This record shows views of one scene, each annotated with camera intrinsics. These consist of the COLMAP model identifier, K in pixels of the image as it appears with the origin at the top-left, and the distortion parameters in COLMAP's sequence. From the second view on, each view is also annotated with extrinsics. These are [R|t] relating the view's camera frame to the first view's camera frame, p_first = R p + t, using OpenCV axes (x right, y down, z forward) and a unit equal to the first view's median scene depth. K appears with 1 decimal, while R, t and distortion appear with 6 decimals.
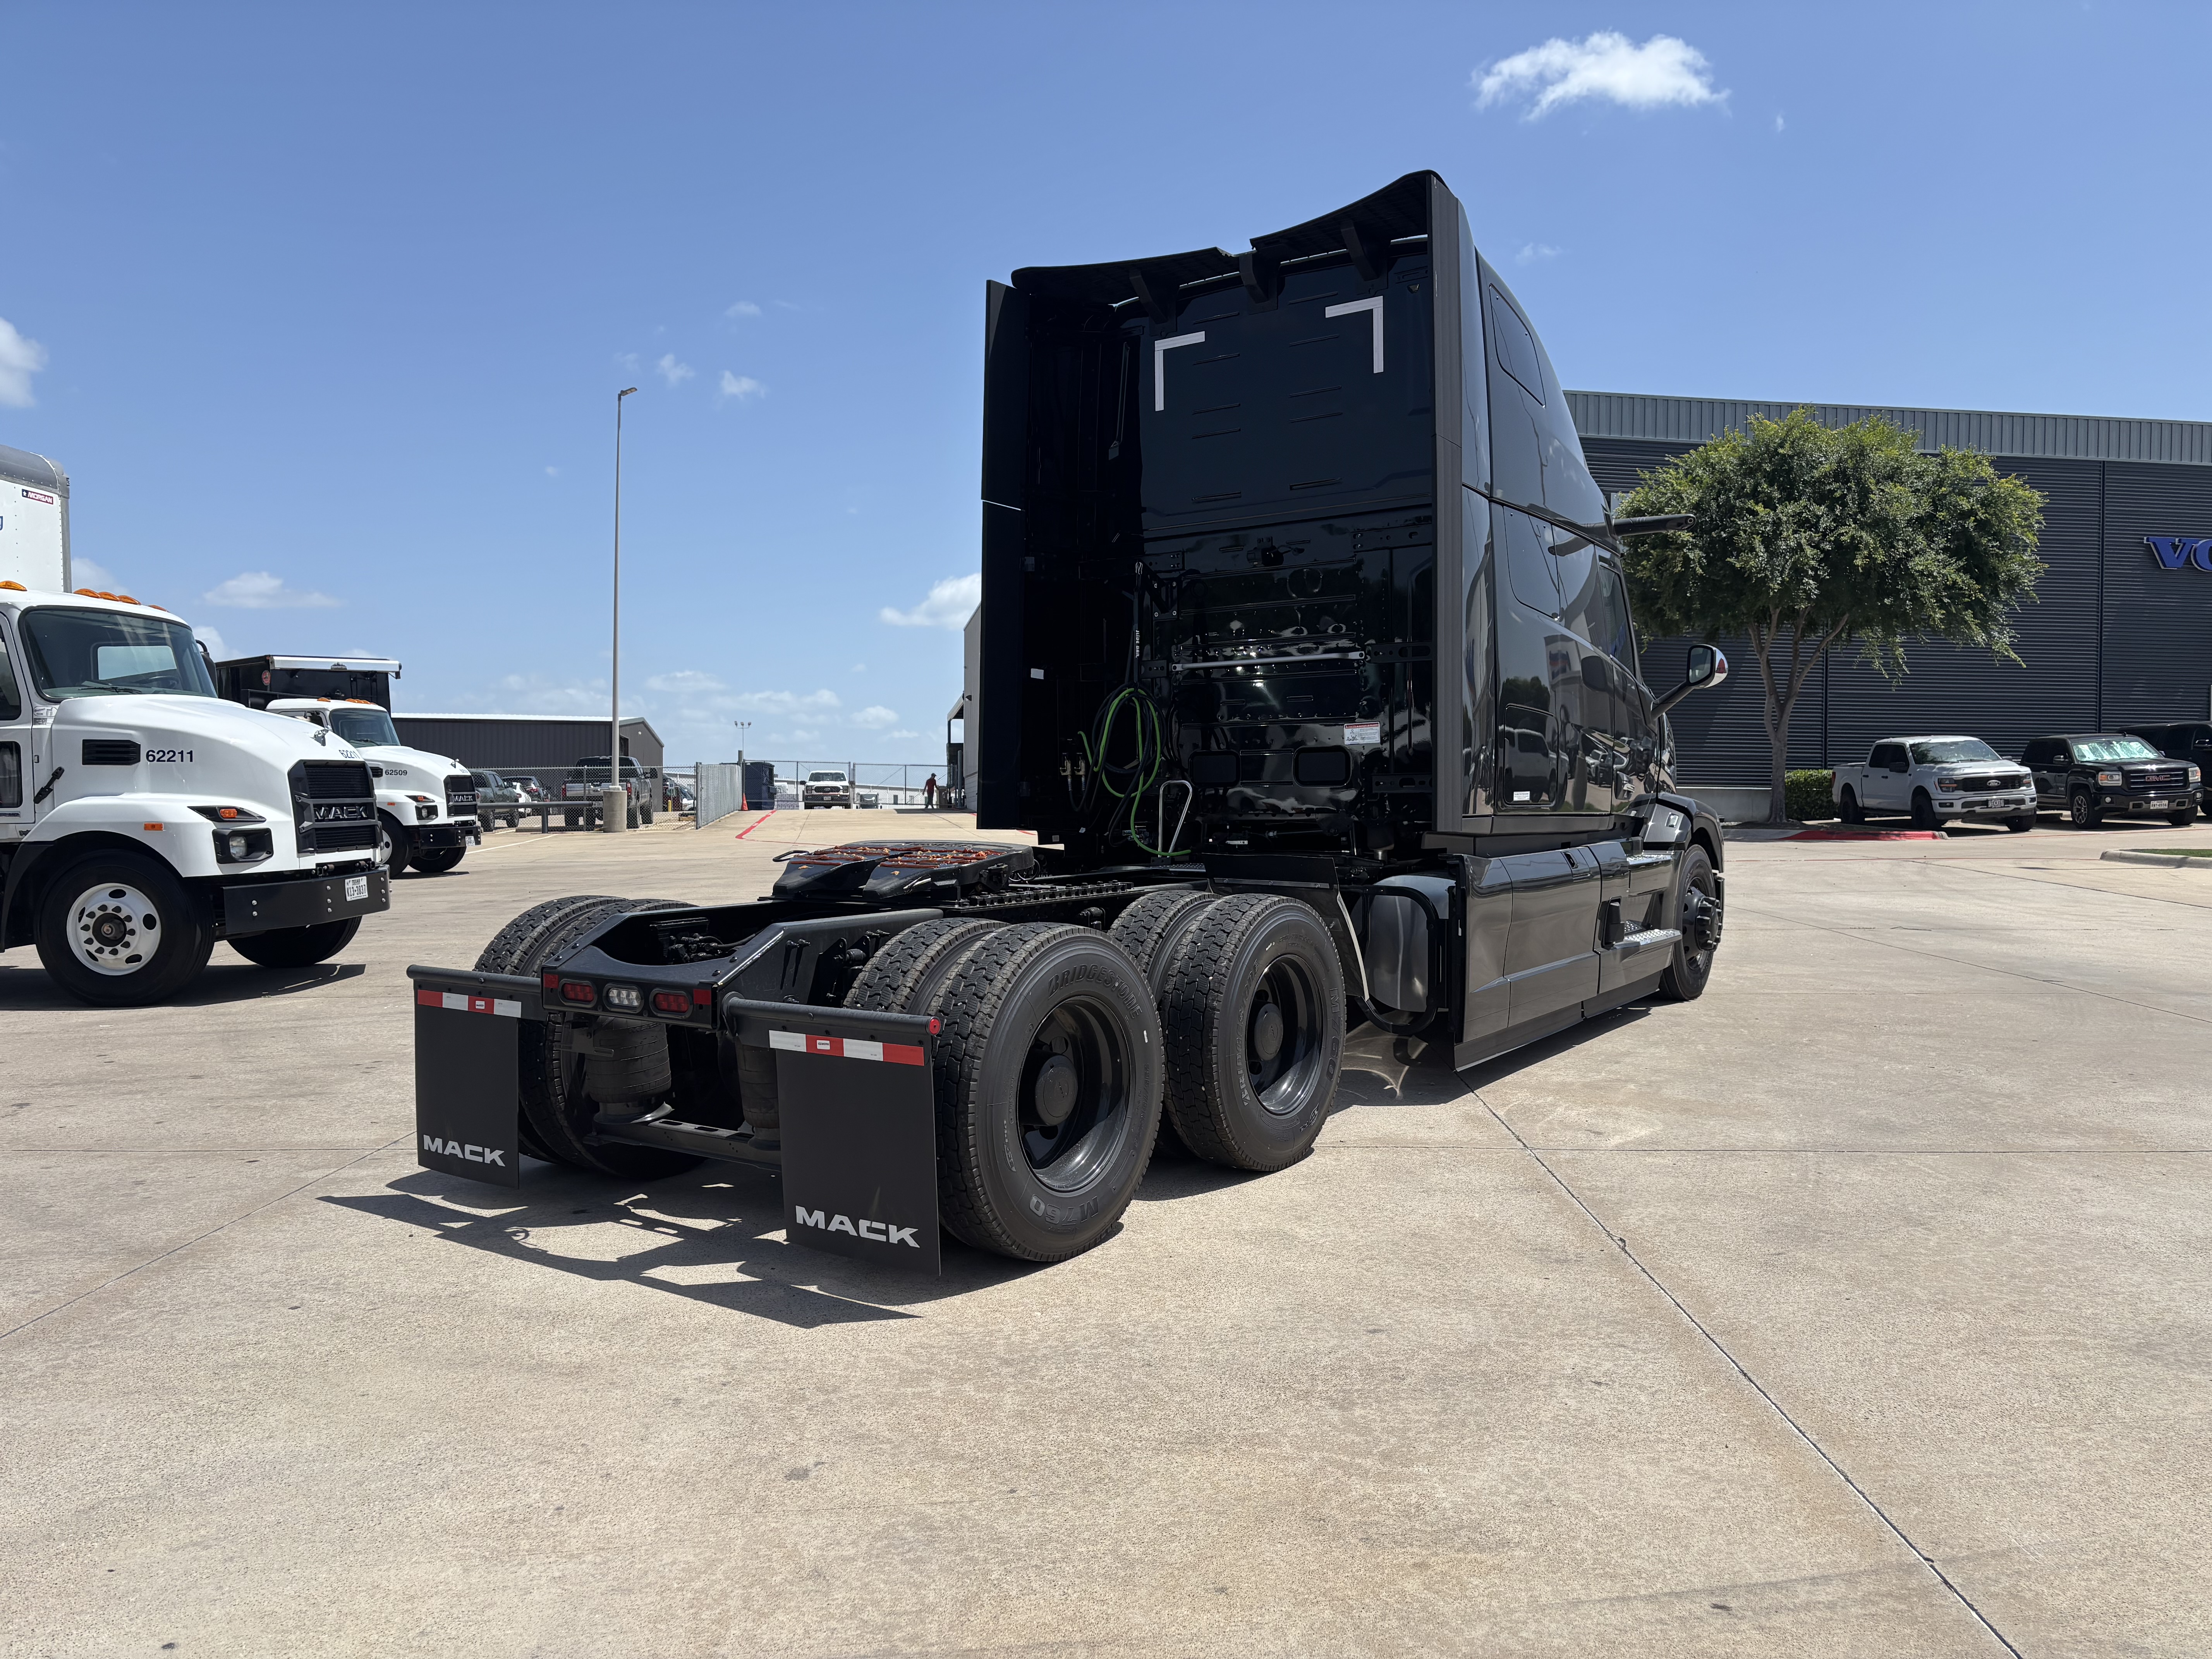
lens RADIAL K [[1649.8, 0, 1106.0], [0, 1649.8, 829.5], [0, 0, 1]] dist [0.028035, 0.003530]
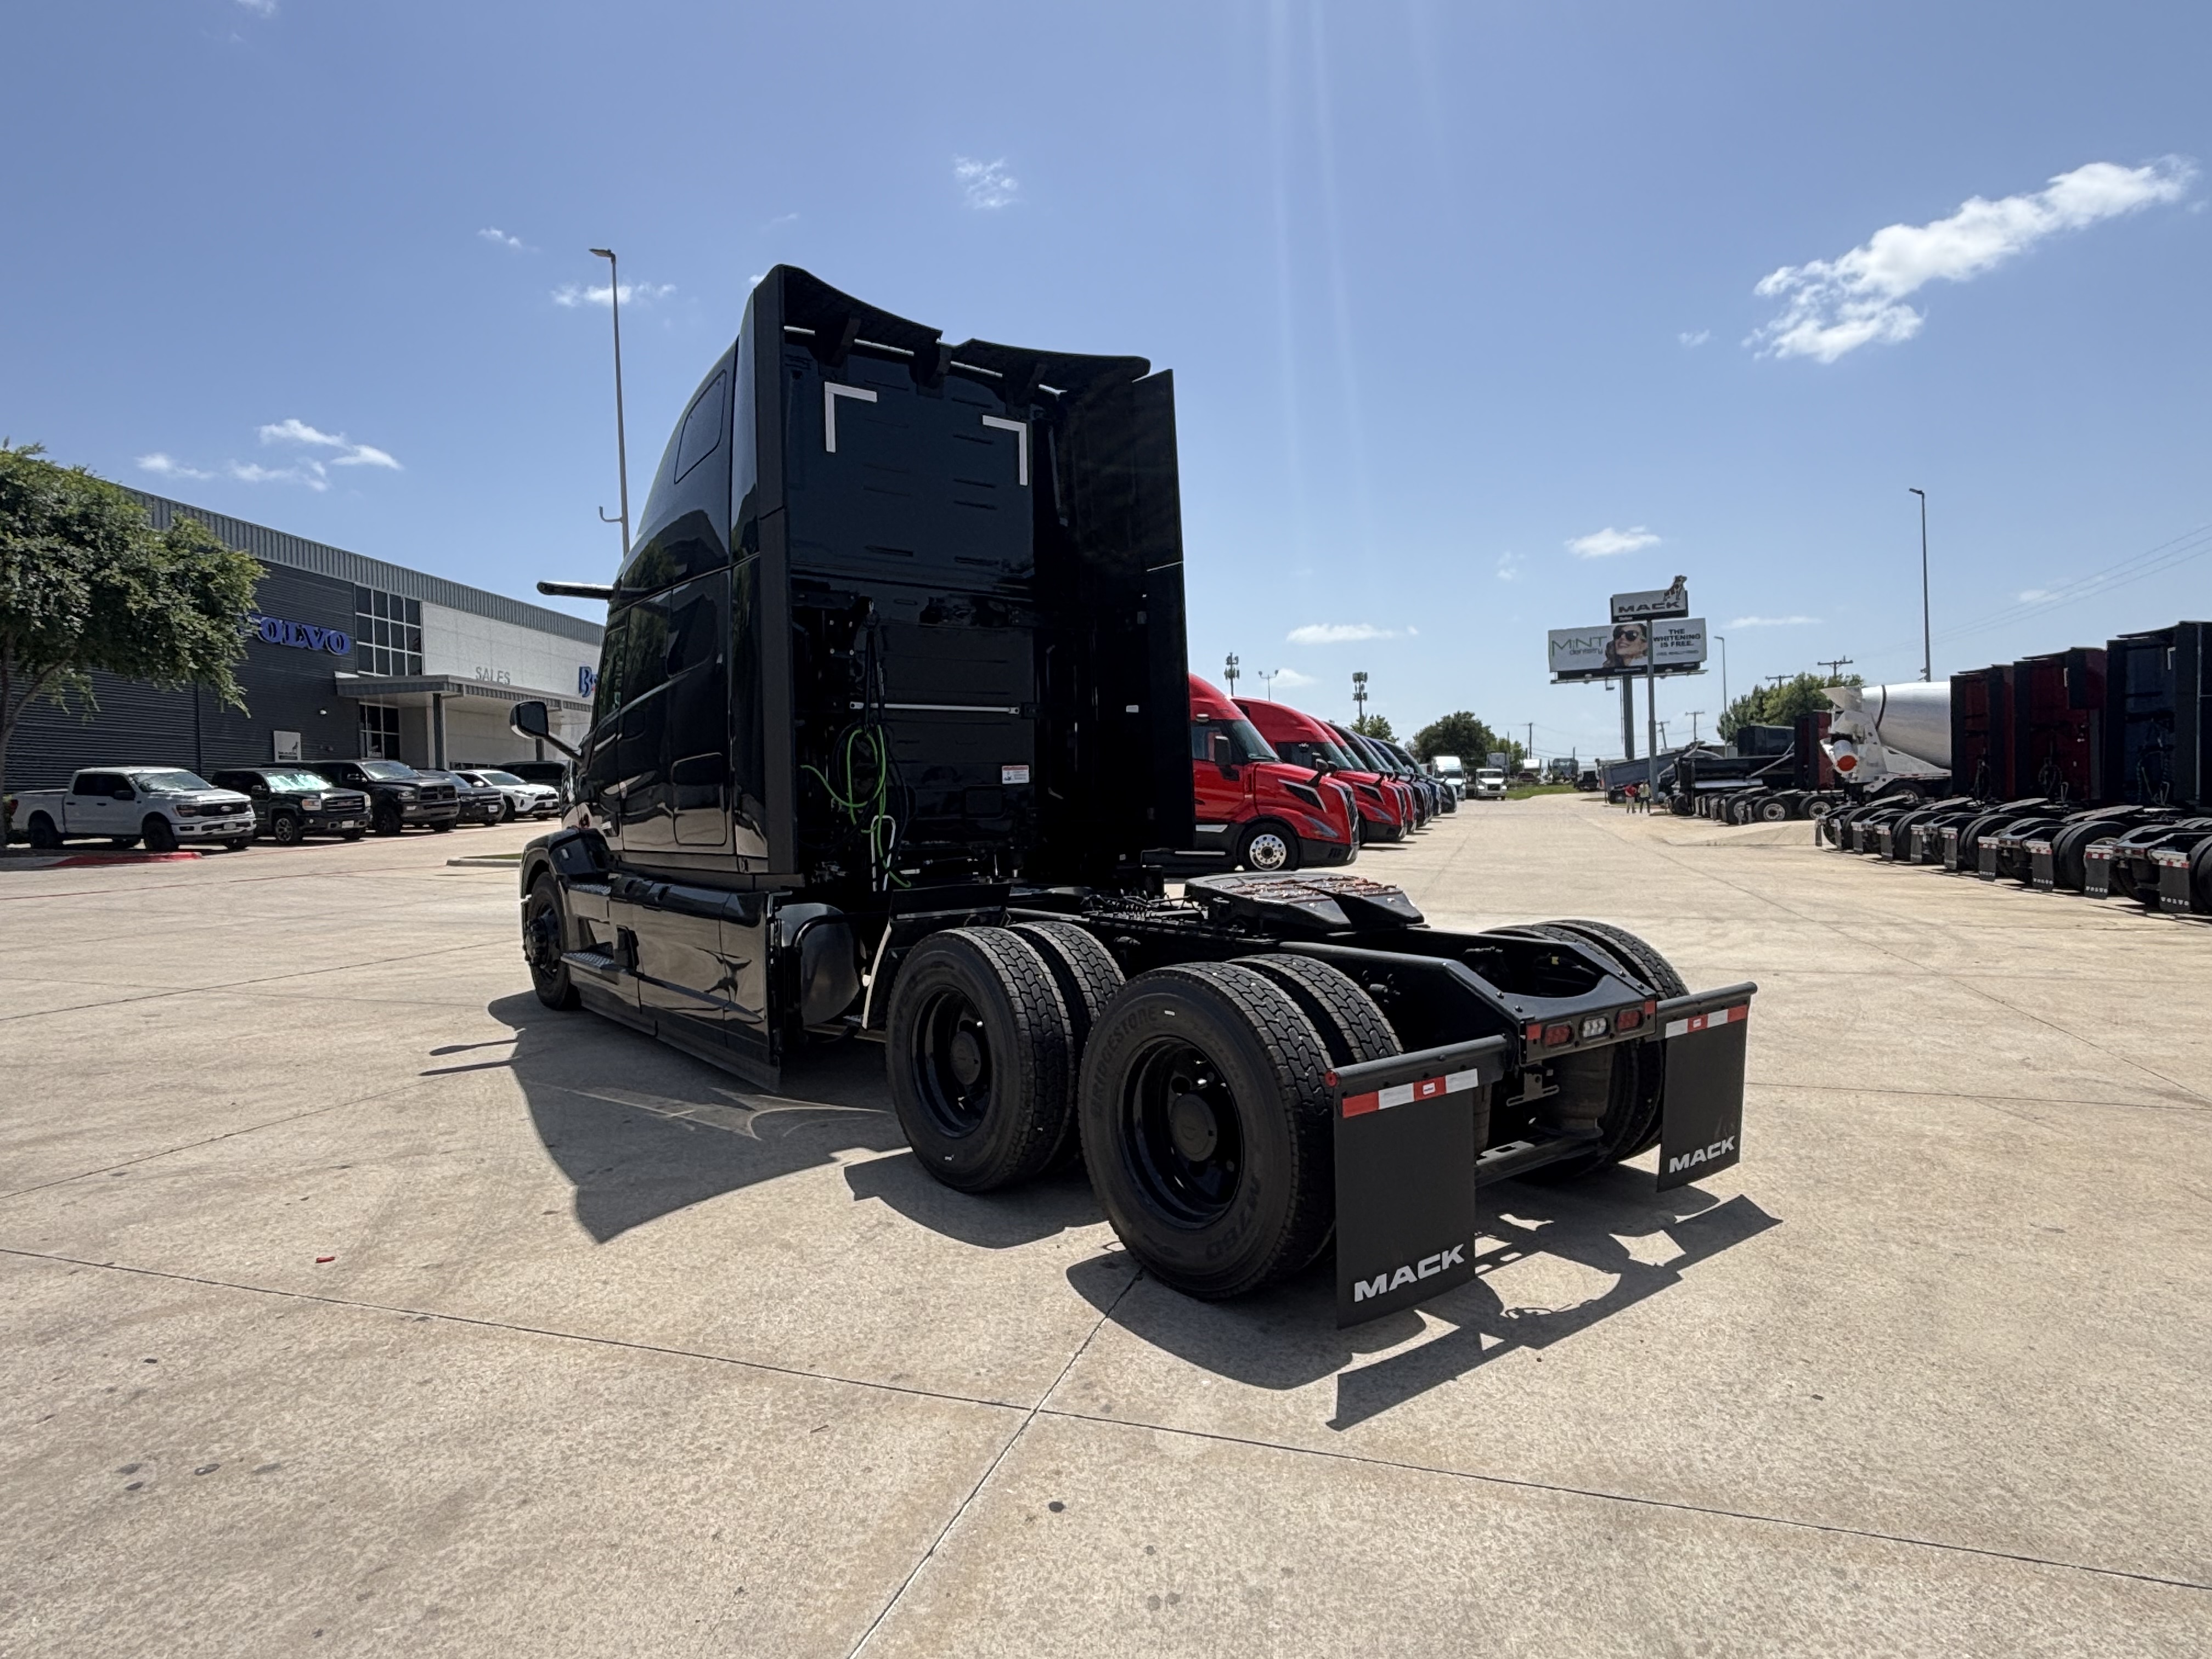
lens RADIAL K [[1287.0, 0, 1100.6], [0, 1287.0, 823.3], [0, 0, 1]] dist [-0.002391, -0.000888]
pose [[0.268666, -0.019634, 0.963033, -1.130379], [0.033033, 0.999392, 0.011160, -0.048295], [-0.962667, 0.028814, 0.269151, 1.044978]]
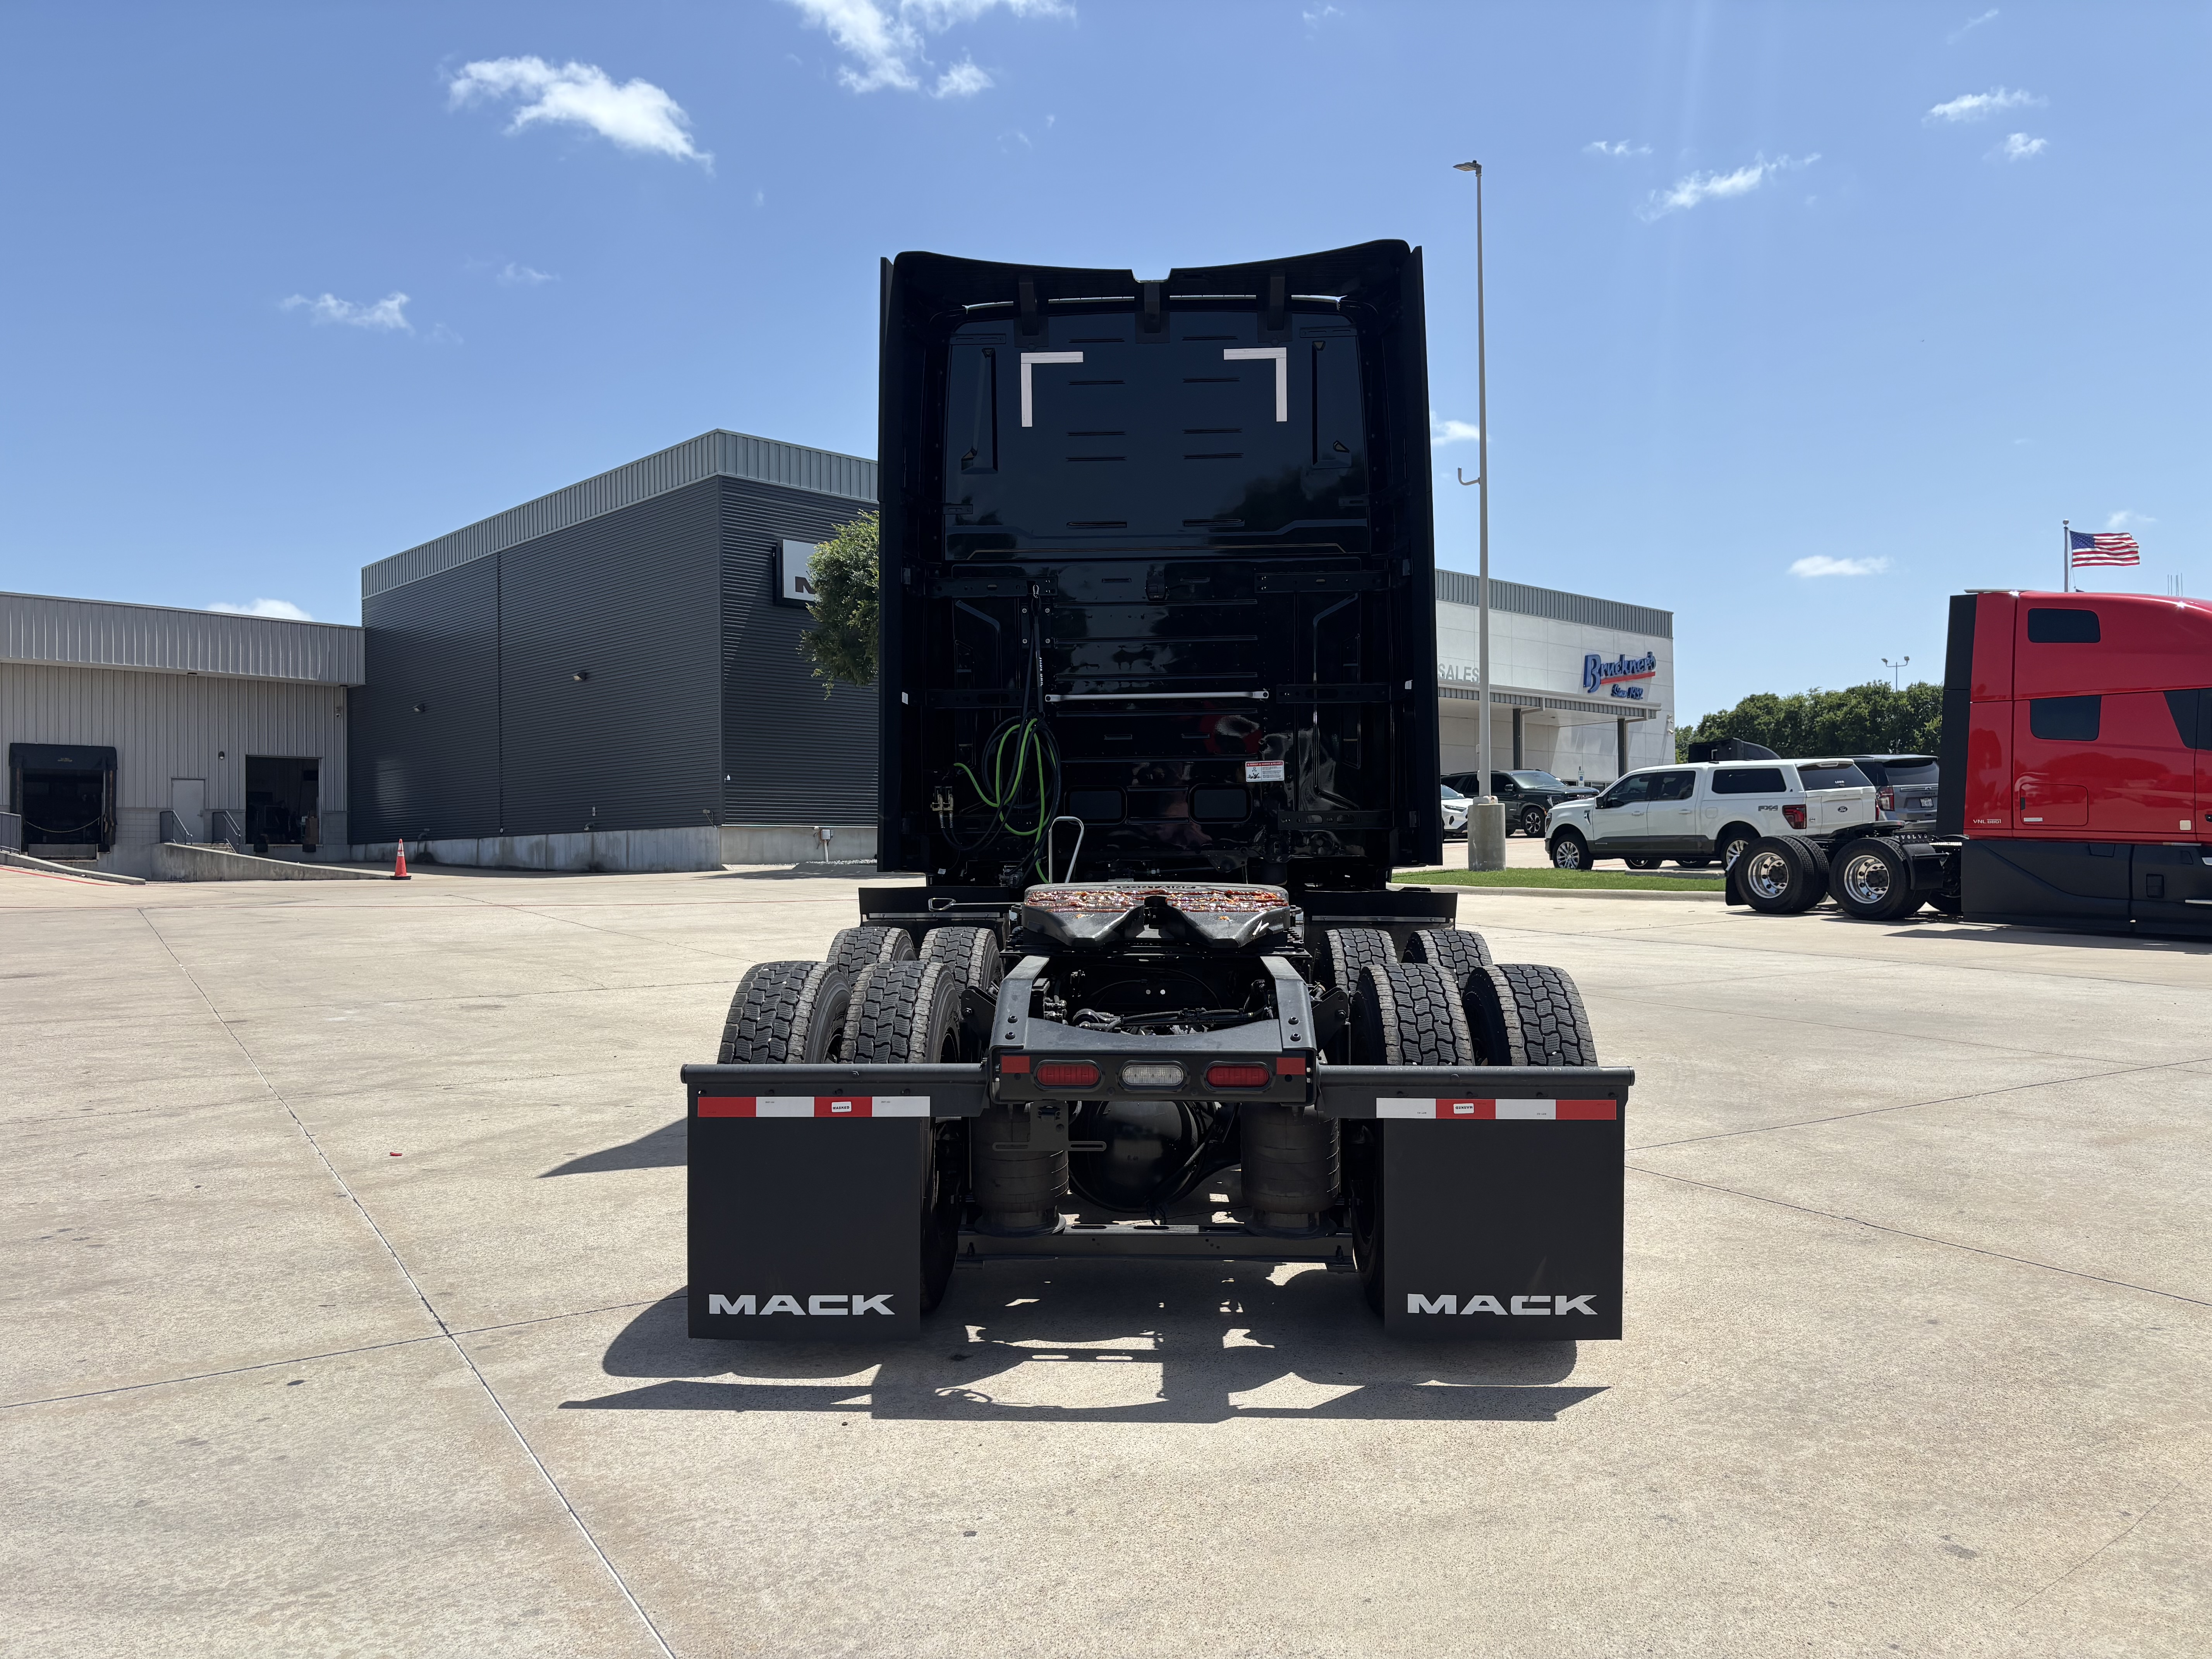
lens RADIAL K [[1651.5, 0, 1110.8], [0, 1651.5, 843.7], [0, 0, 1]] dist [0.027431, -0.006242]
pose [[0.836604, -0.006818, 0.547766, -0.735210], [0.015661, 0.999812, -0.011474, -0.006308], [-0.547585, 0.018177, 0.836553, 0.308649]]
